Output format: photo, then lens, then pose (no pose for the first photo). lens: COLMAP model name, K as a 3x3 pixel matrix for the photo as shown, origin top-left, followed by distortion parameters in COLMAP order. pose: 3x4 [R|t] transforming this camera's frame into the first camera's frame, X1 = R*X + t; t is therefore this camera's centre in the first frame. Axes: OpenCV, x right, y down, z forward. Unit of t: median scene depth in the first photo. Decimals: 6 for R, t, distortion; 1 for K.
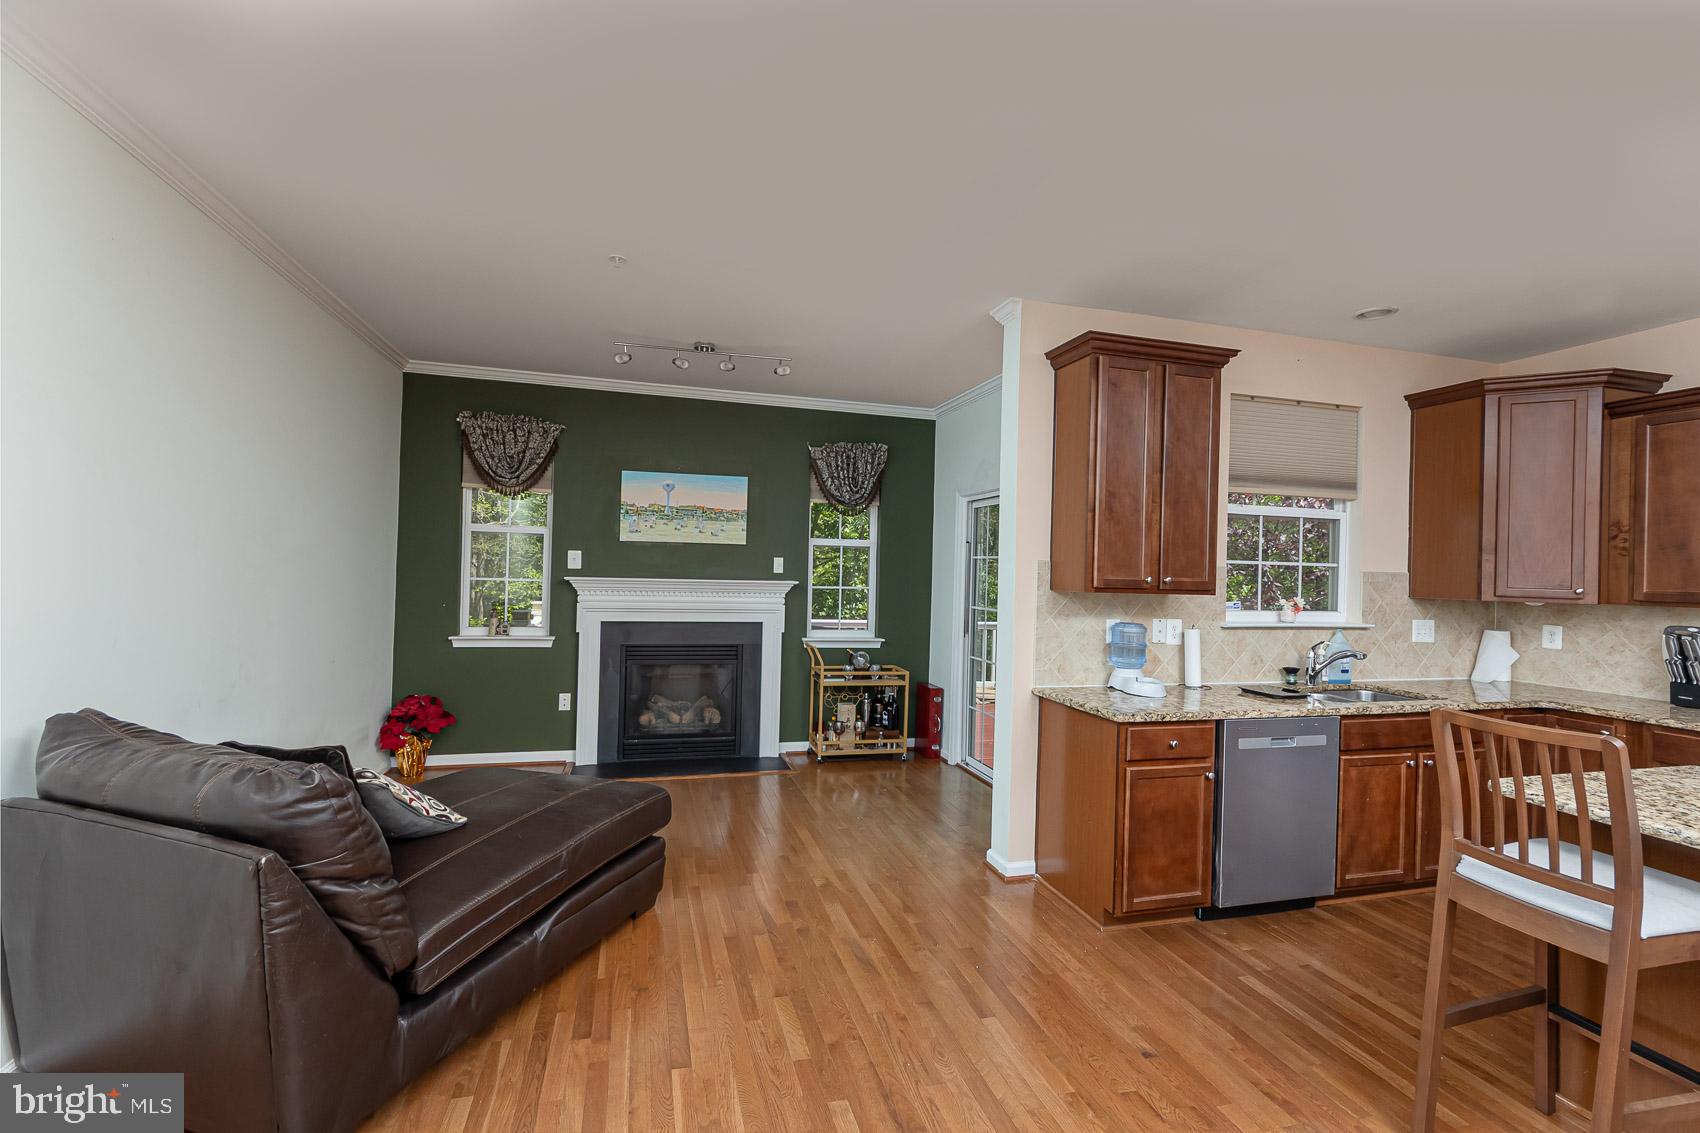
lens RADIAL K [[703.6, 0, 856.1], [0, 703.6, 564.4], [0, 0, 1]] dist [-0.007680, 0.000256]
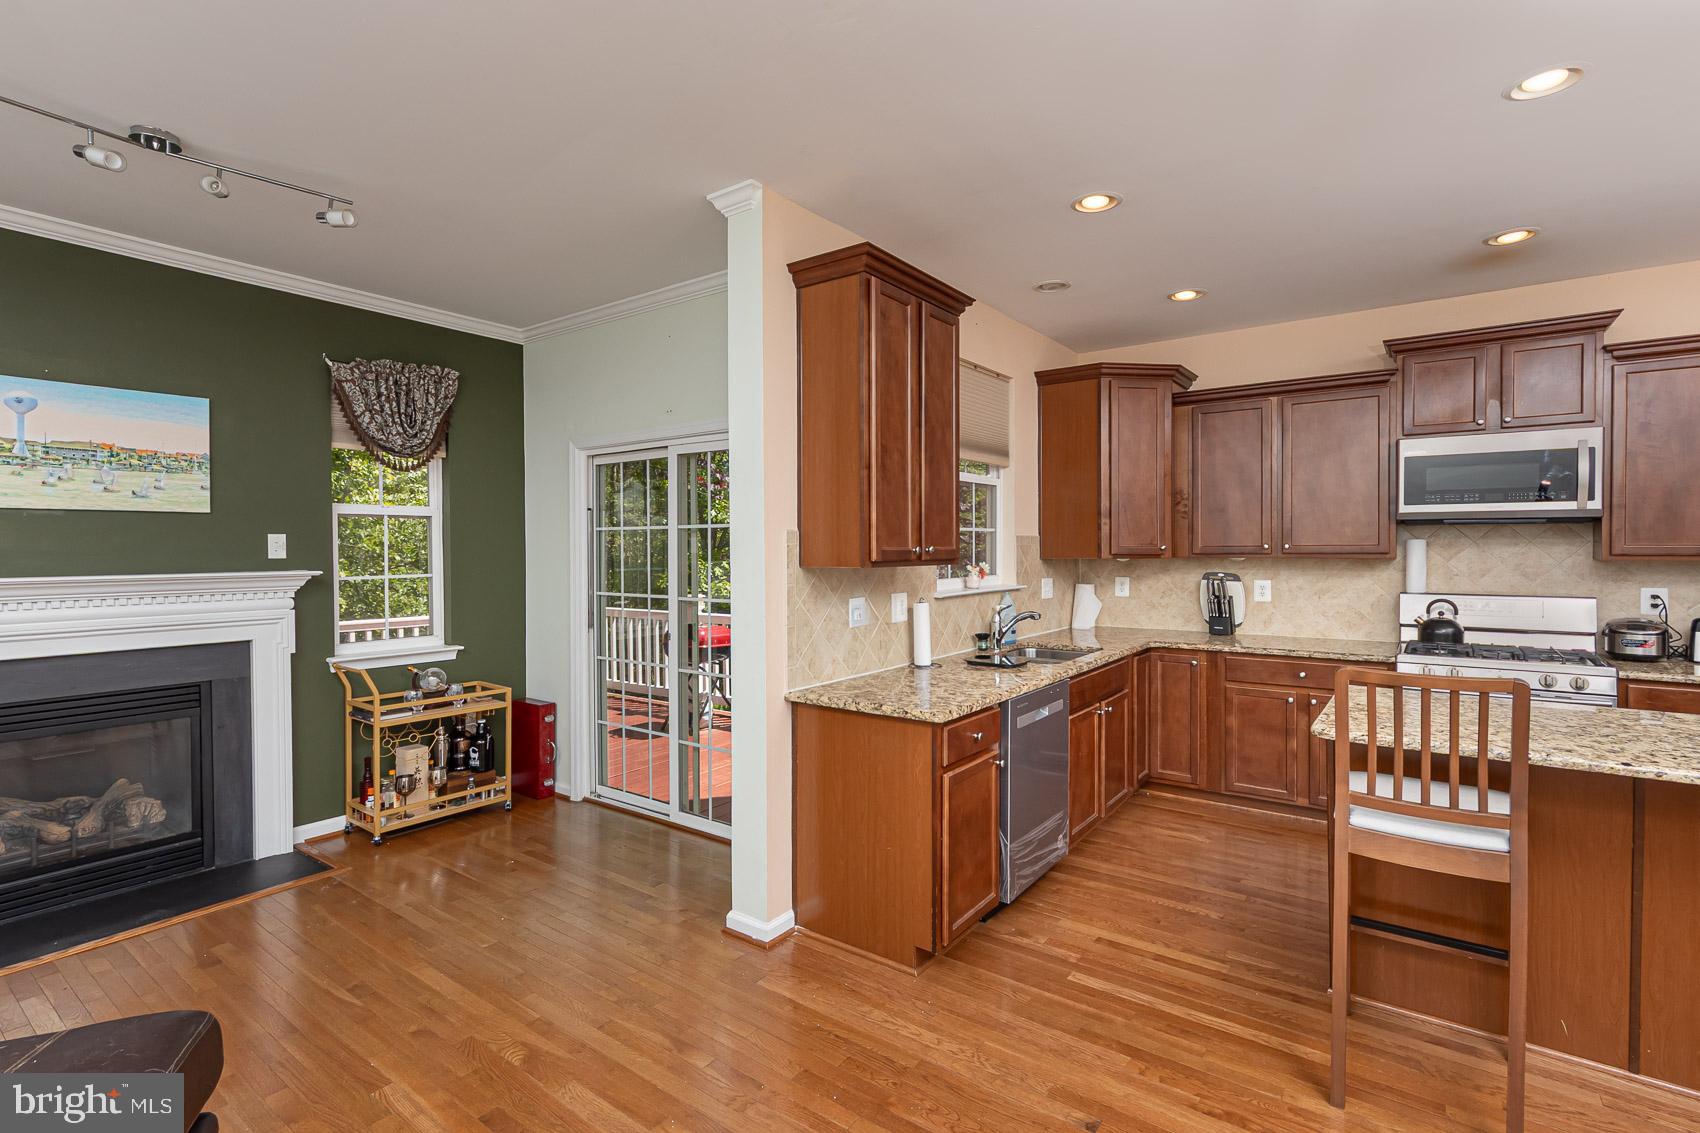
lens RADIAL K [[768.9, 0, 869.8], [0, 768.9, 554.6], [0, 0, 1]] dist [0.000642, -0.001190]
pose [[0.798927, -0.036038, 0.600347, -0.149893], [0.021467, 0.999276, 0.031418, -0.002563], [-0.601044, -0.012213, 0.799122, 0.213966]]
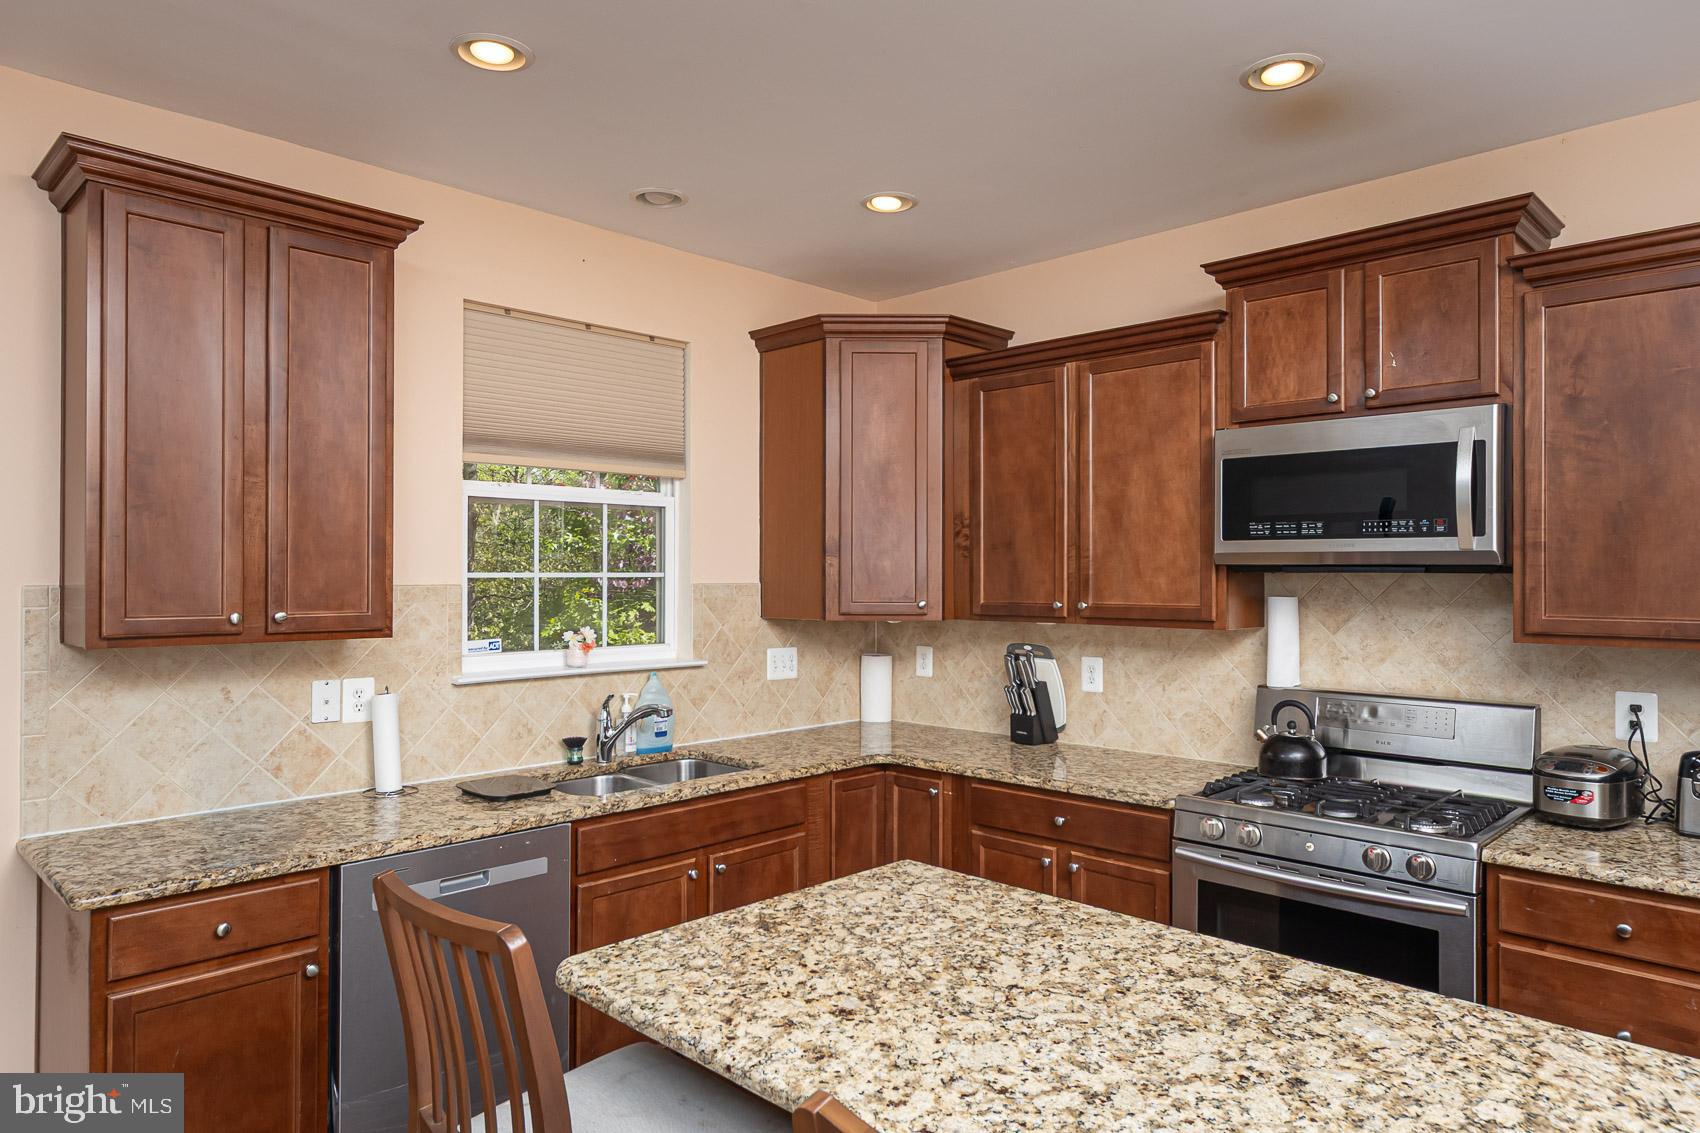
lens RADIAL K [[1068.8, 0, 769.2], [0, 1068.8, 571.9], [0, 0, 1]] dist [0.003318, 0.000930]
pose [[0.870961, -0.021875, 0.490866, 0.282755], [0.019154, 0.999761, 0.010569, -0.011247], [-0.490980, 0.000197, 0.871171, 0.057106]]
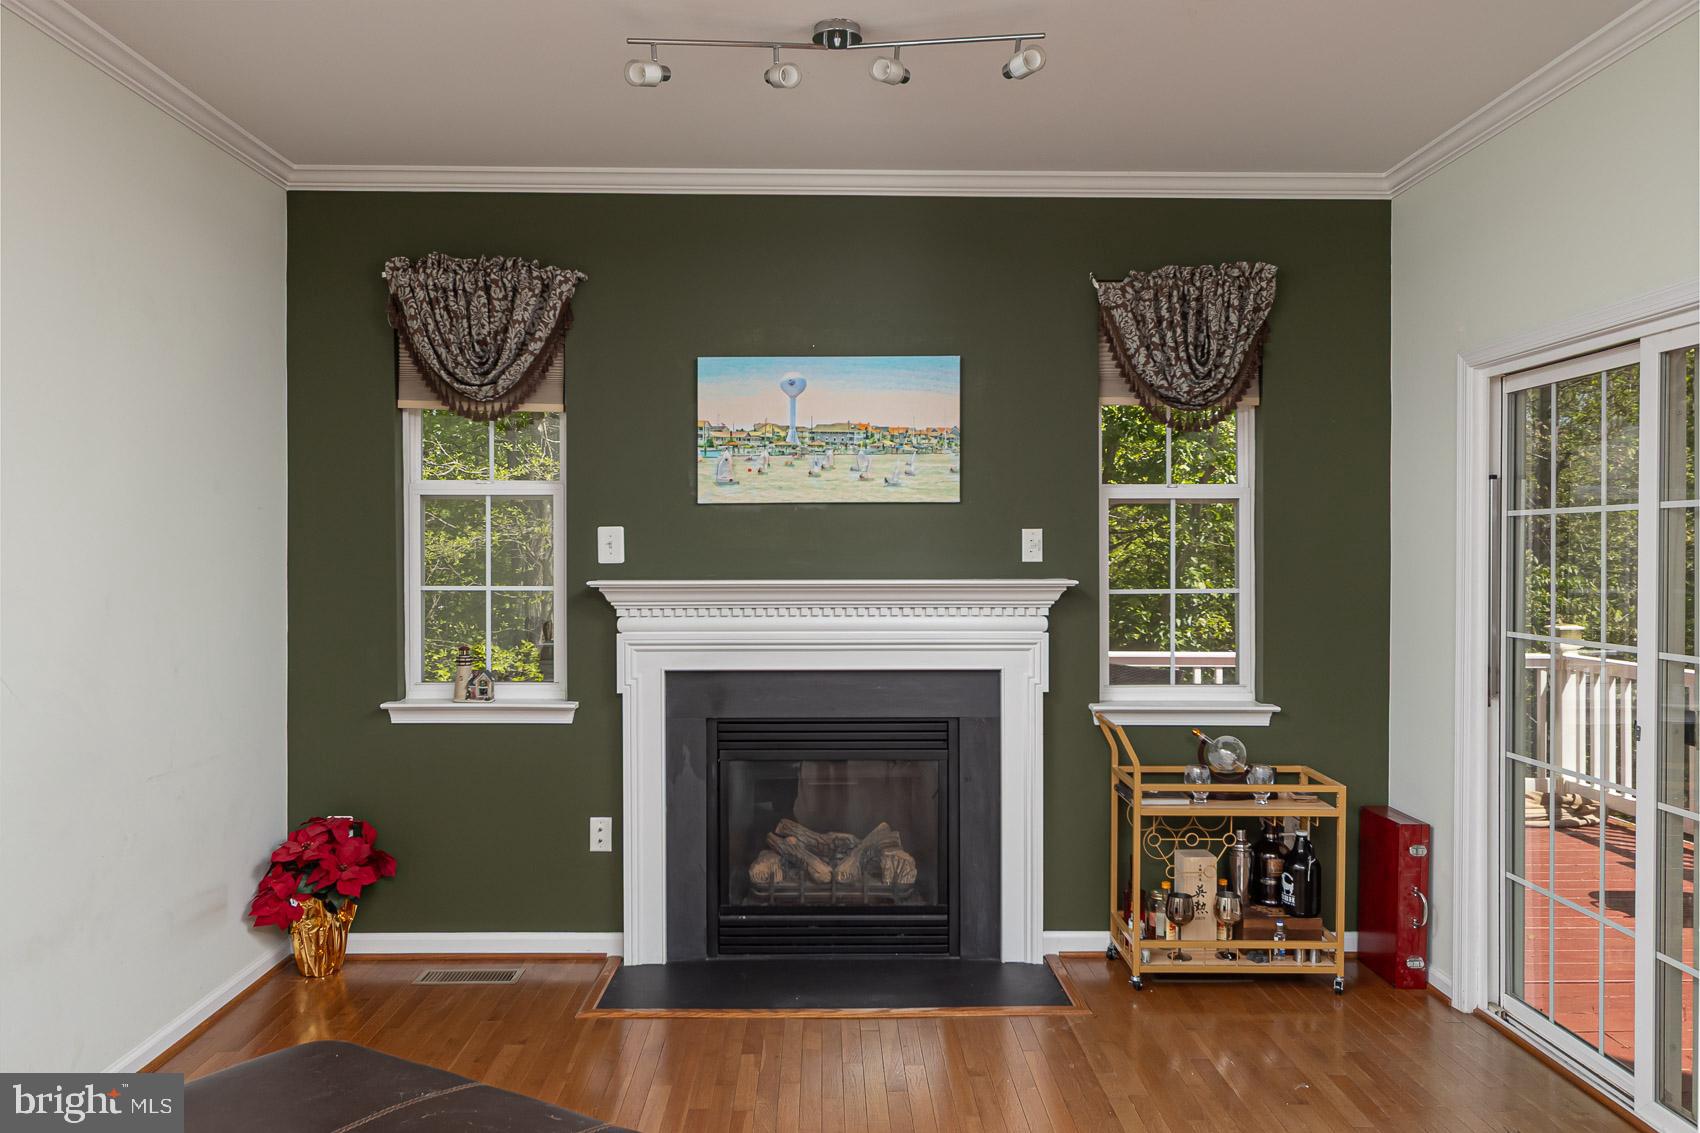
lens RADIAL K [[1227.4, 0, 825.1], [0, 1227.4, 560.6], [0, 0, 1]] dist [0.007359, -0.006063]
pose [[0.959240, -0.024369, -0.281540, -0.022167], [0.027458, 0.999598, 0.007029, 0.002592], [0.281256, -0.014473, 0.959524, 0.290443]]
